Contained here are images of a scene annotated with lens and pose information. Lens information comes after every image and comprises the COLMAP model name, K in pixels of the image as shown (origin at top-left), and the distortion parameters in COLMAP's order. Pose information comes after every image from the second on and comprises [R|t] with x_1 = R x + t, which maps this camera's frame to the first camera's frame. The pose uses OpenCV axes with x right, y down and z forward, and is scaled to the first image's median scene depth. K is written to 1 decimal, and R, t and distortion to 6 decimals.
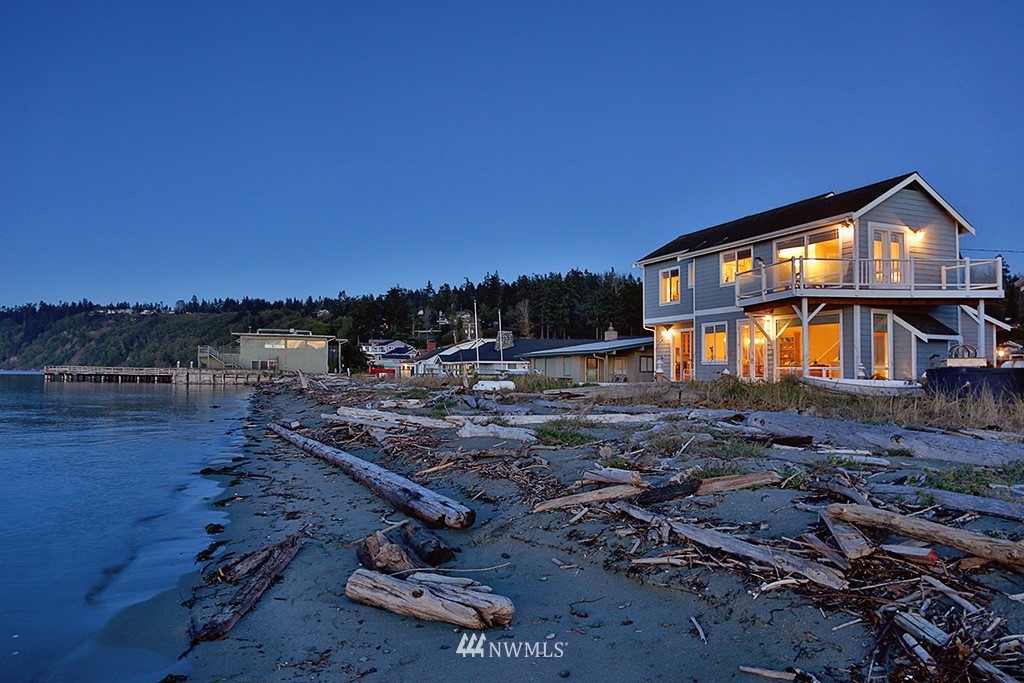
lens RADIAL K [[750.7, 0, 524.9], [0, 750.7, 358.4], [0, 0, 1]] dist [-0.006027, 0.005445]
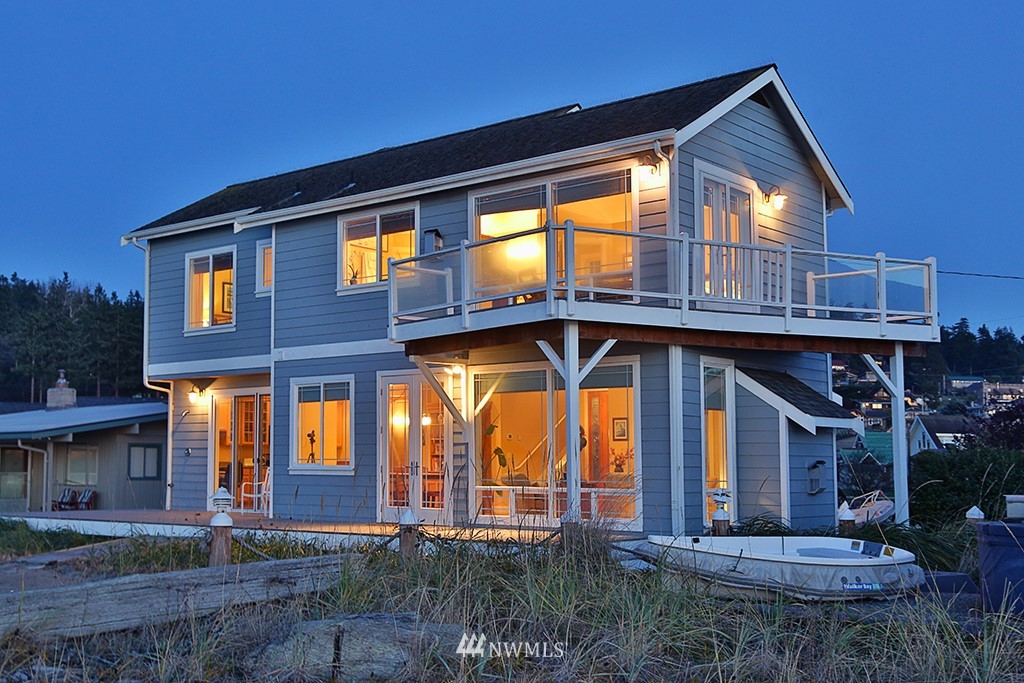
lens RADIAL K [[1174.3, 0, 513.3], [0, 1174.3, 358.7], [0, 0, 1]] dist [0.028788, 0.035321]
pose [[0.885991, 0.032879, 0.462535, 0.040696], [-0.004897, 0.998091, -0.061568, -0.018628], [-0.463676, 0.052283, 0.884461, 0.383323]]
